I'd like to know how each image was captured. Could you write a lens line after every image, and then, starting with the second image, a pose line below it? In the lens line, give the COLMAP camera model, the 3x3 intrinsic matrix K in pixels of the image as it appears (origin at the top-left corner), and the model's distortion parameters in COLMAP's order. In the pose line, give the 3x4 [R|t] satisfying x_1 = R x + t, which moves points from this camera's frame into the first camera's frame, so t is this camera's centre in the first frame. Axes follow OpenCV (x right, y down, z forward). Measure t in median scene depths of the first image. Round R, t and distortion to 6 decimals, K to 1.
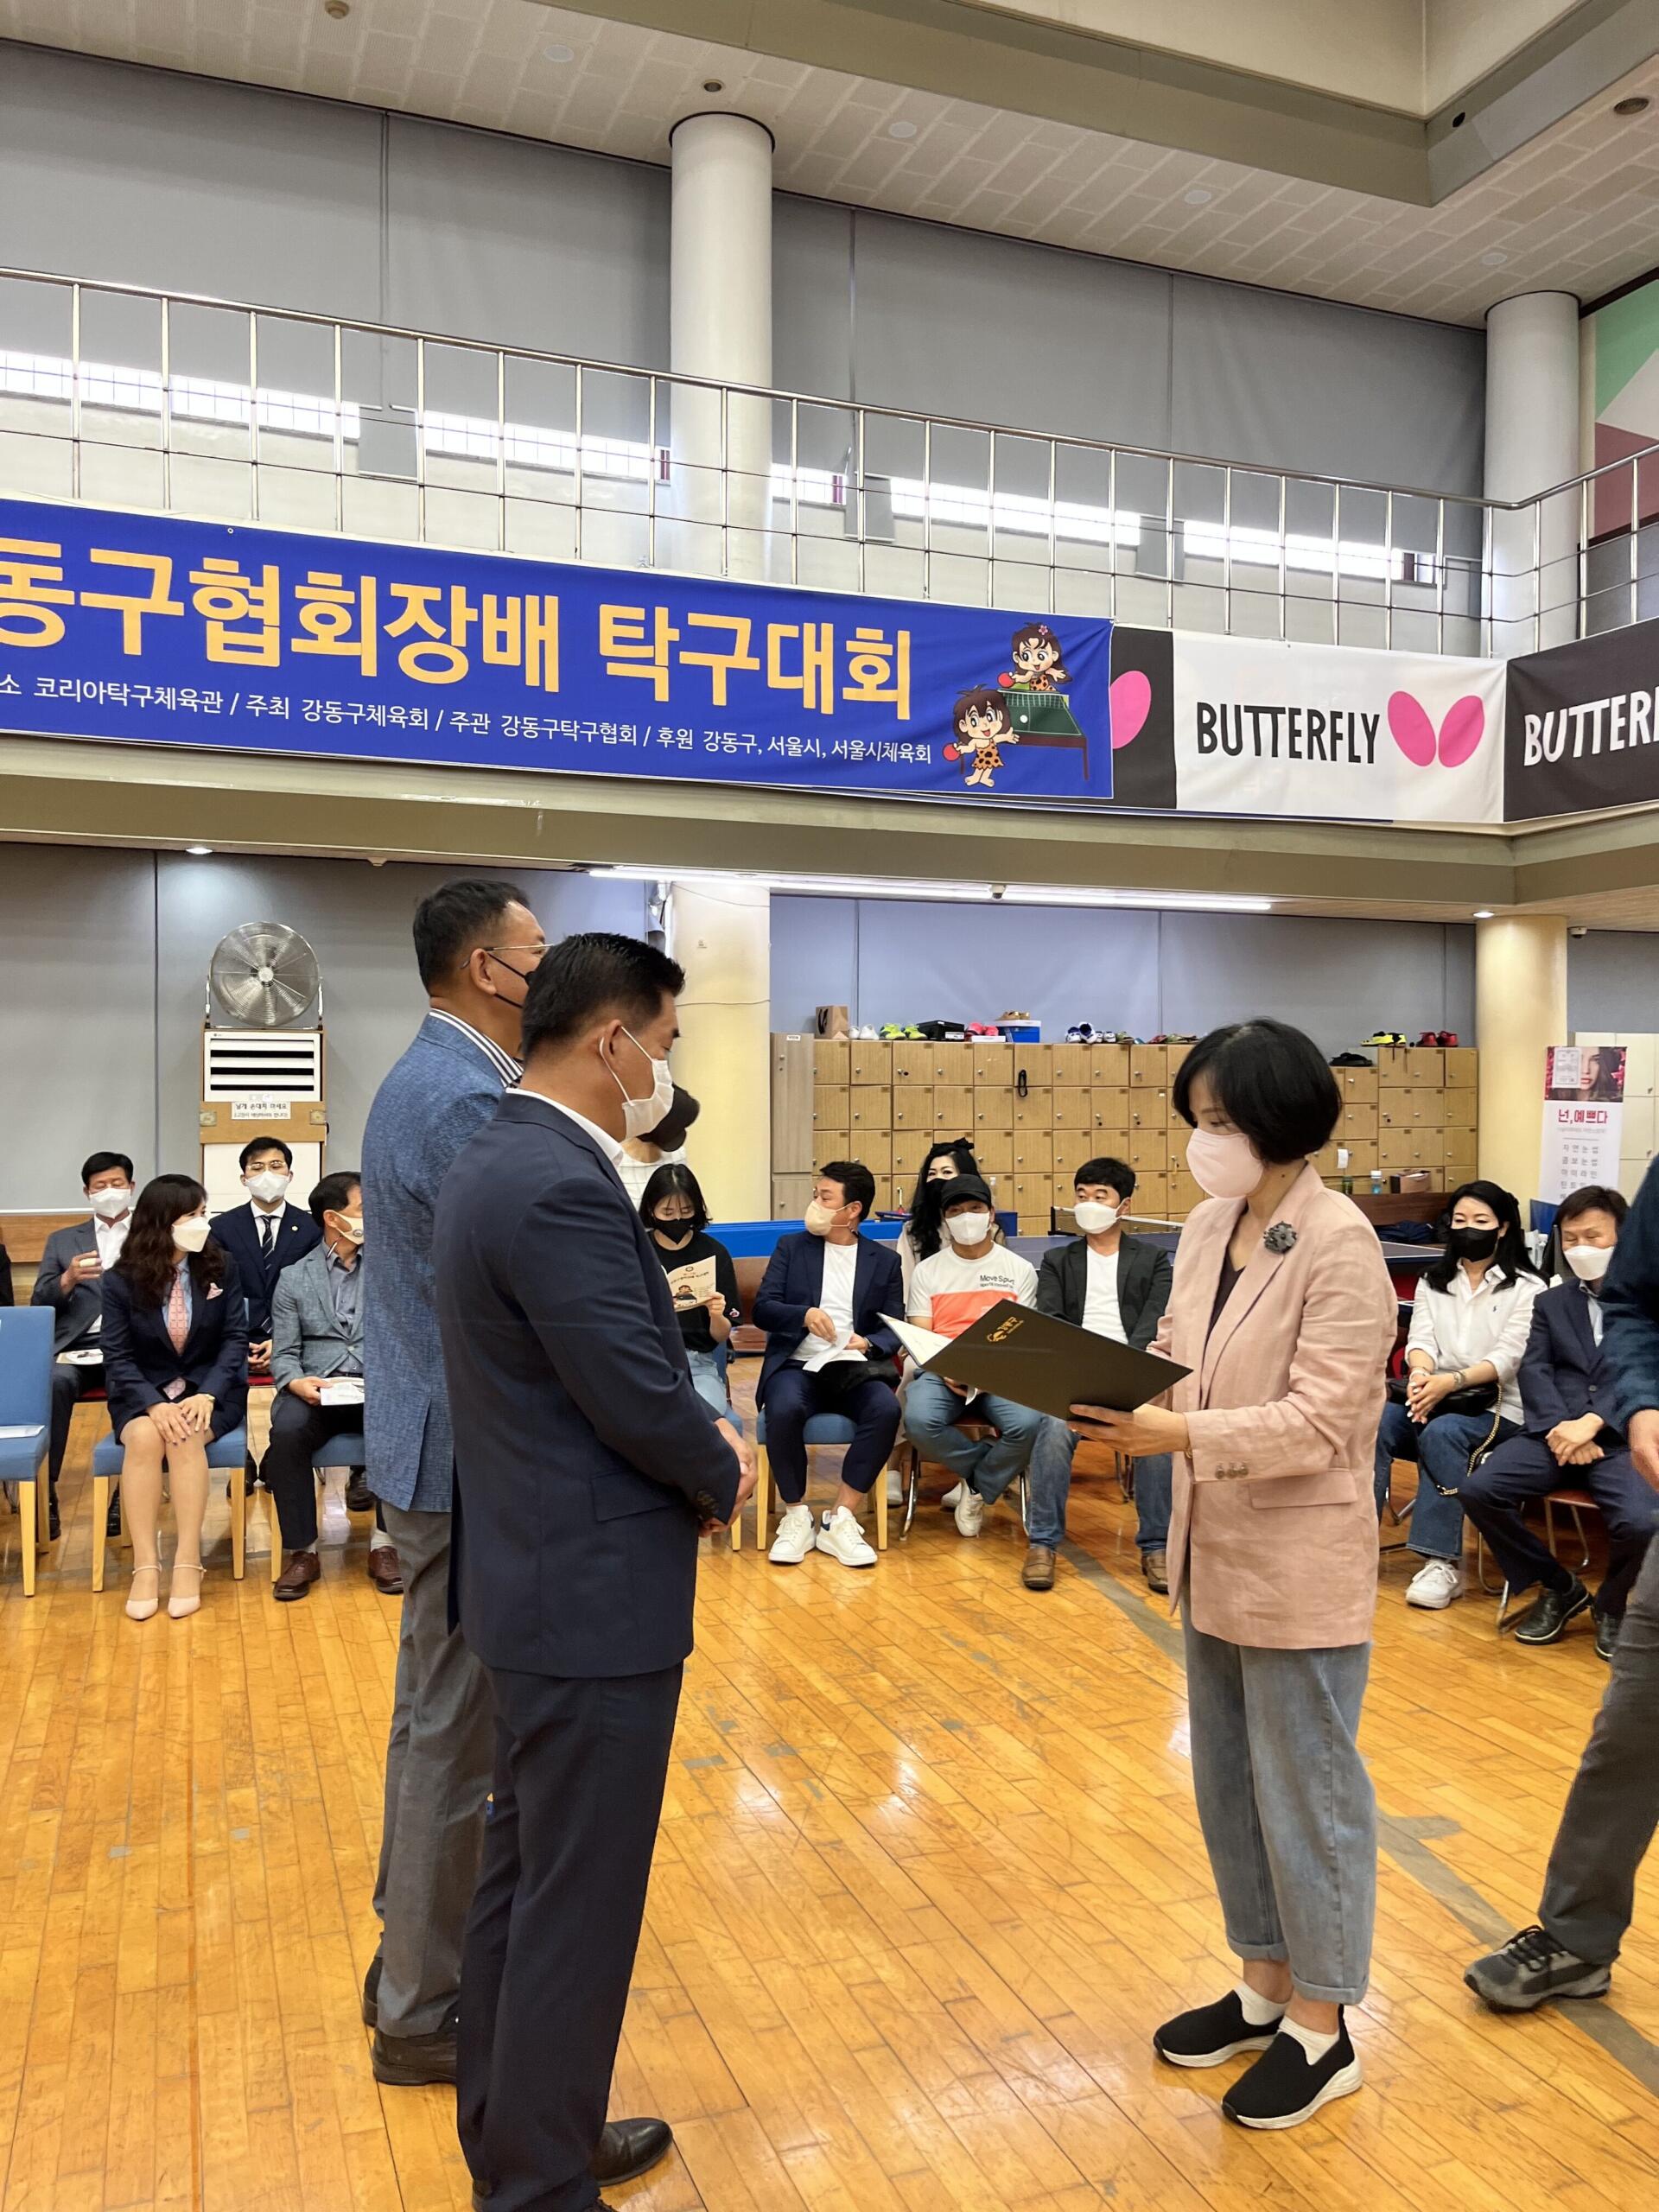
lens RADIAL K [[1660.1, 0, 804.6], [0, 1660.1, 1111.5], [0, 0, 1]] dist [0.047183, -0.046821]
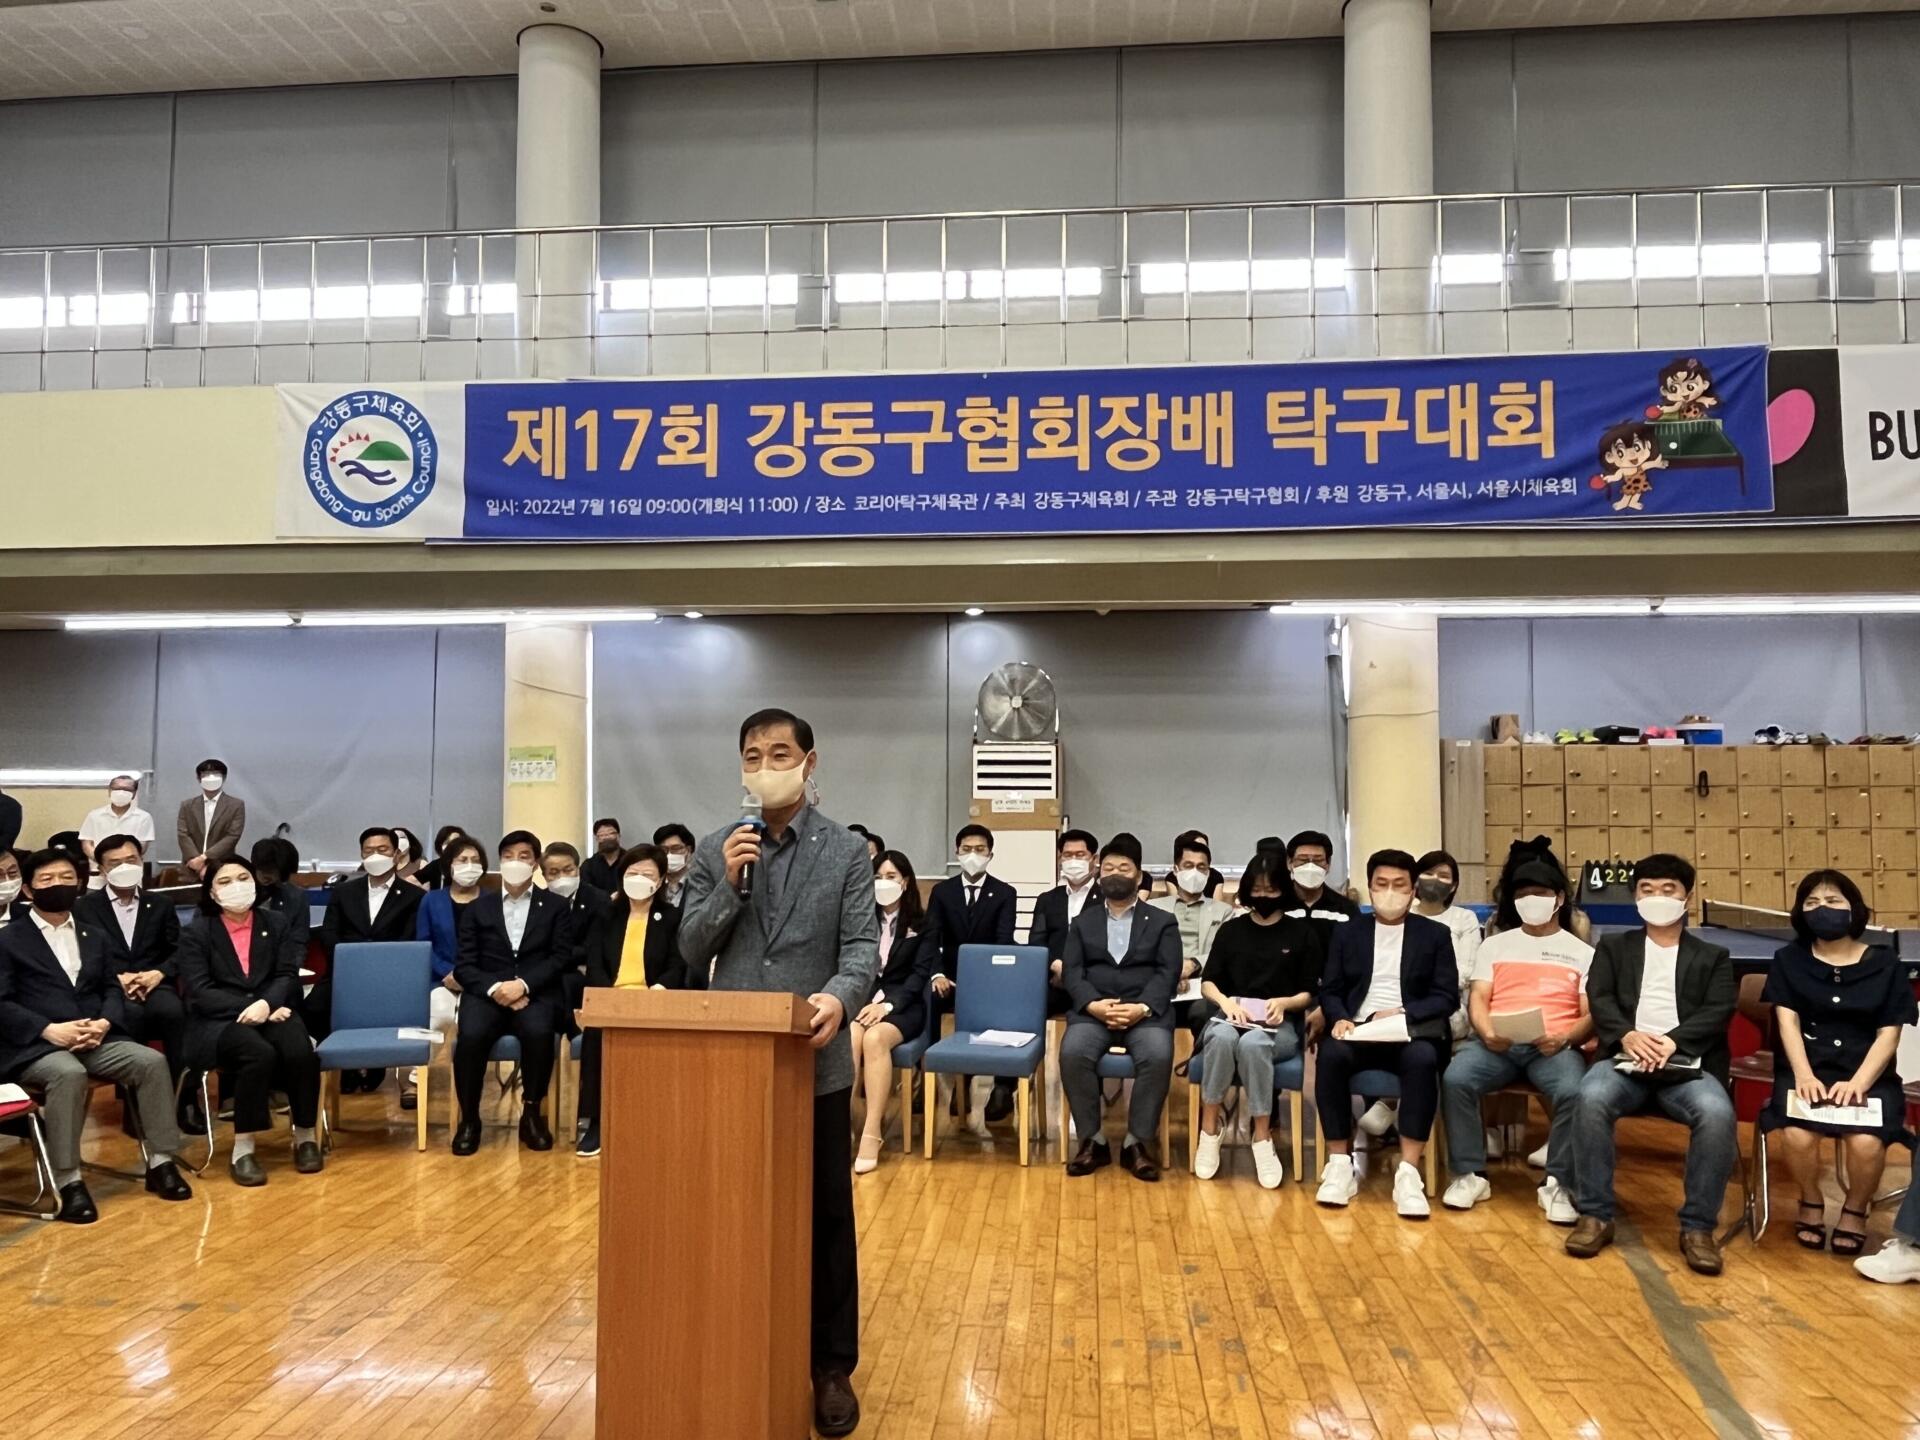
lens RADIAL K [[1355.2, 0, 957.8], [0, 1355.2, 733.1], [0, 0, 1]] dist [-0.006435, 0.009076]
pose [[0.901070, -0.019456, -0.433237, 0.094820], [-0.005742, 0.998370, -0.056778, 0.003609], [0.433636, 0.053648, 0.899490, 0.017221]]
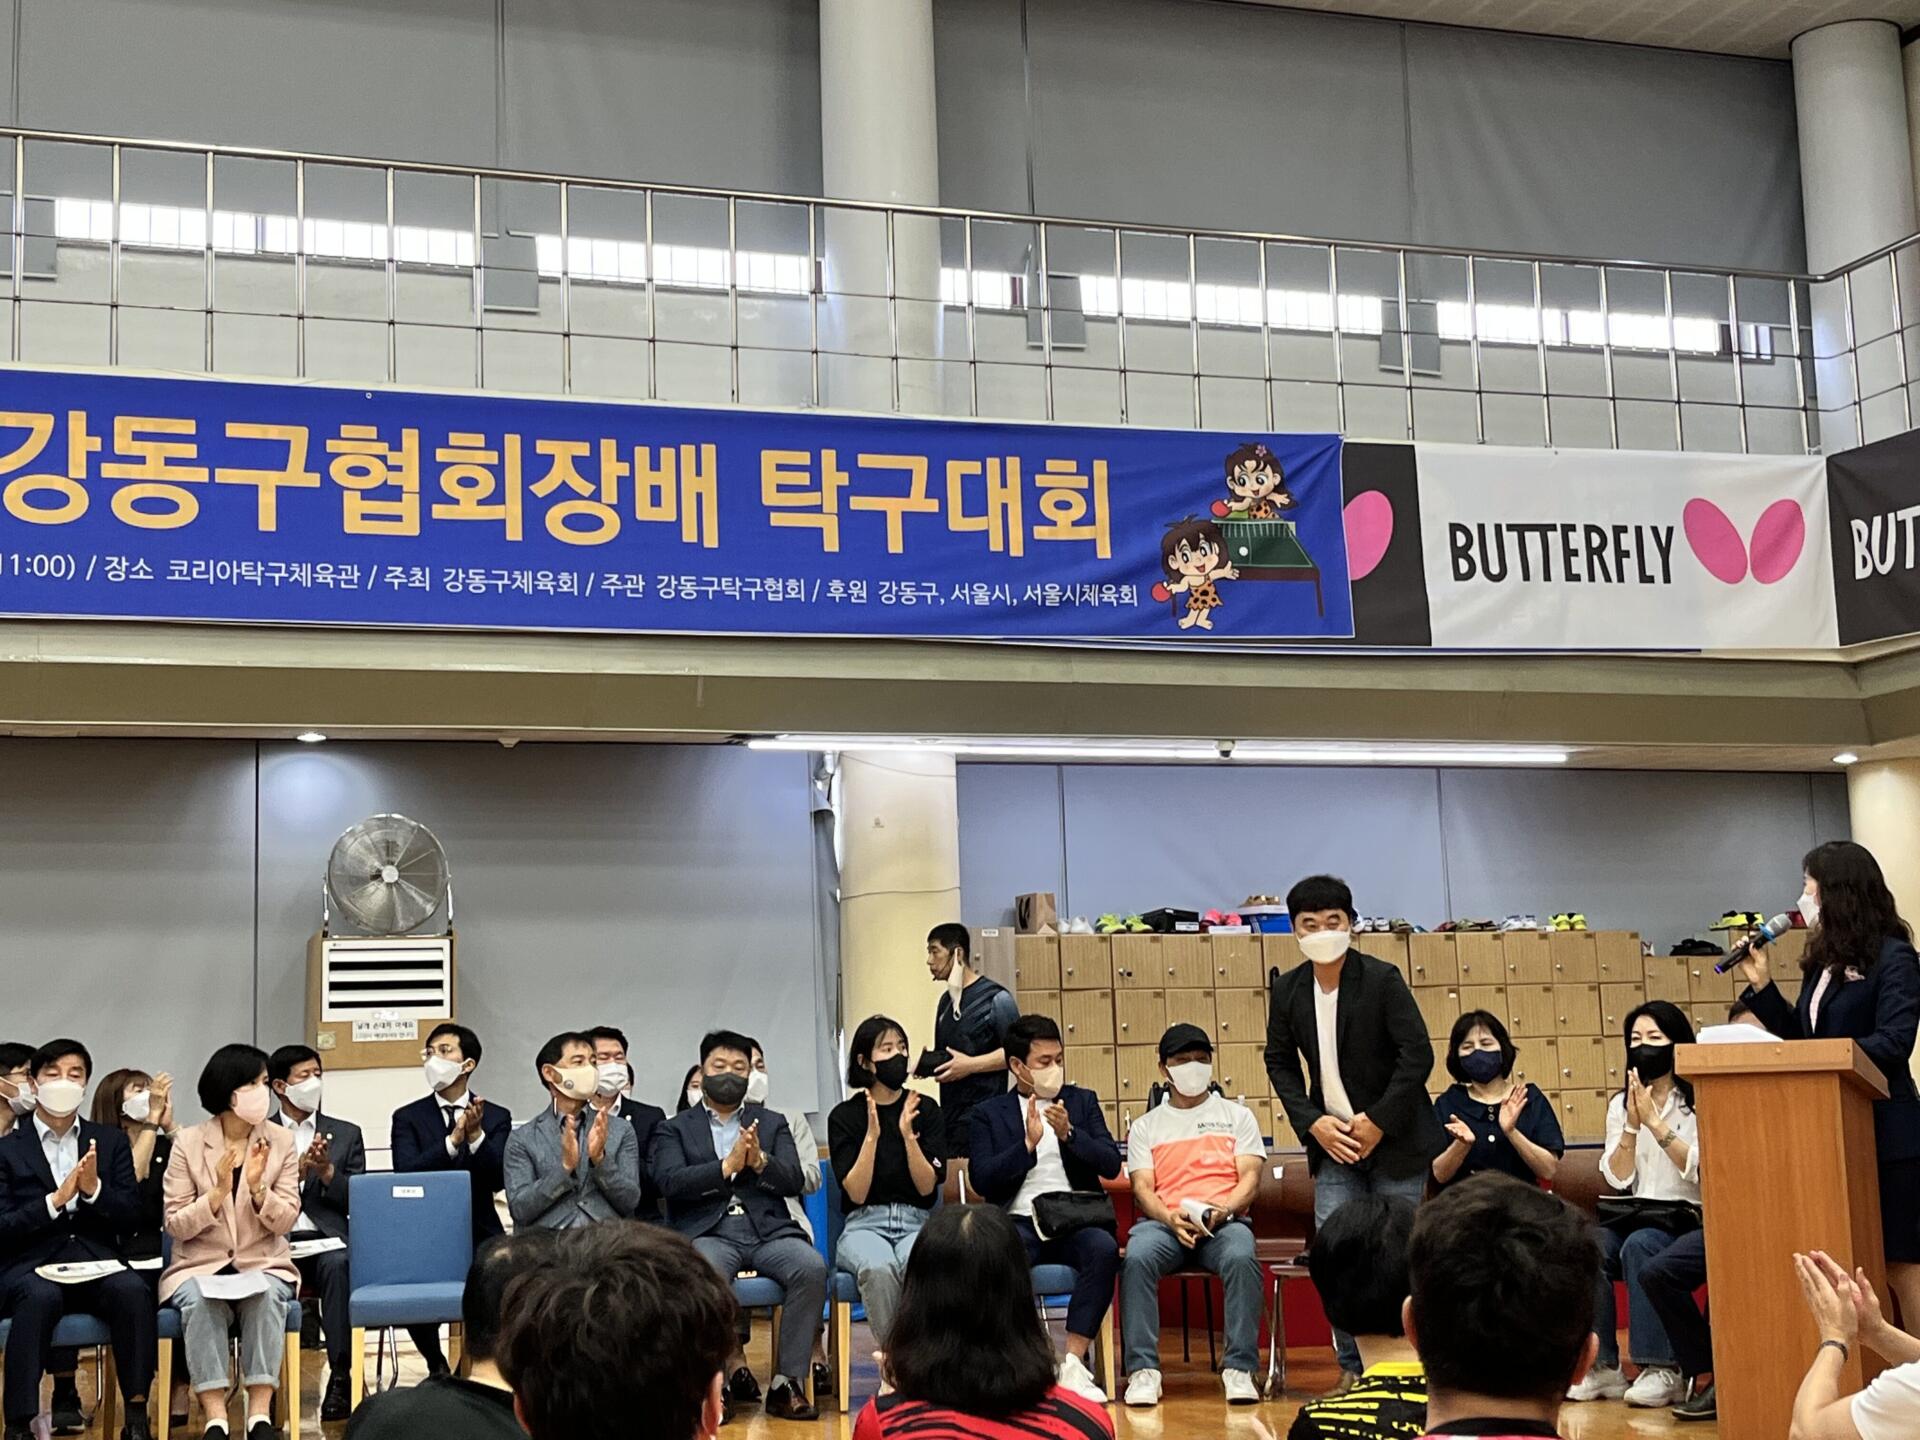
lens RADIAL K [[2748.3, 0, 915.9], [0, 2748.3, 691.4], [0, 0, 1]] dist [0.138187, 0.000000]
pose [[0.999115, -0.036378, -0.021098, -0.011709], [0.032582, 0.986813, -0.158551, 0.060631], [0.026588, 0.157723, 0.987125, -0.427497]]
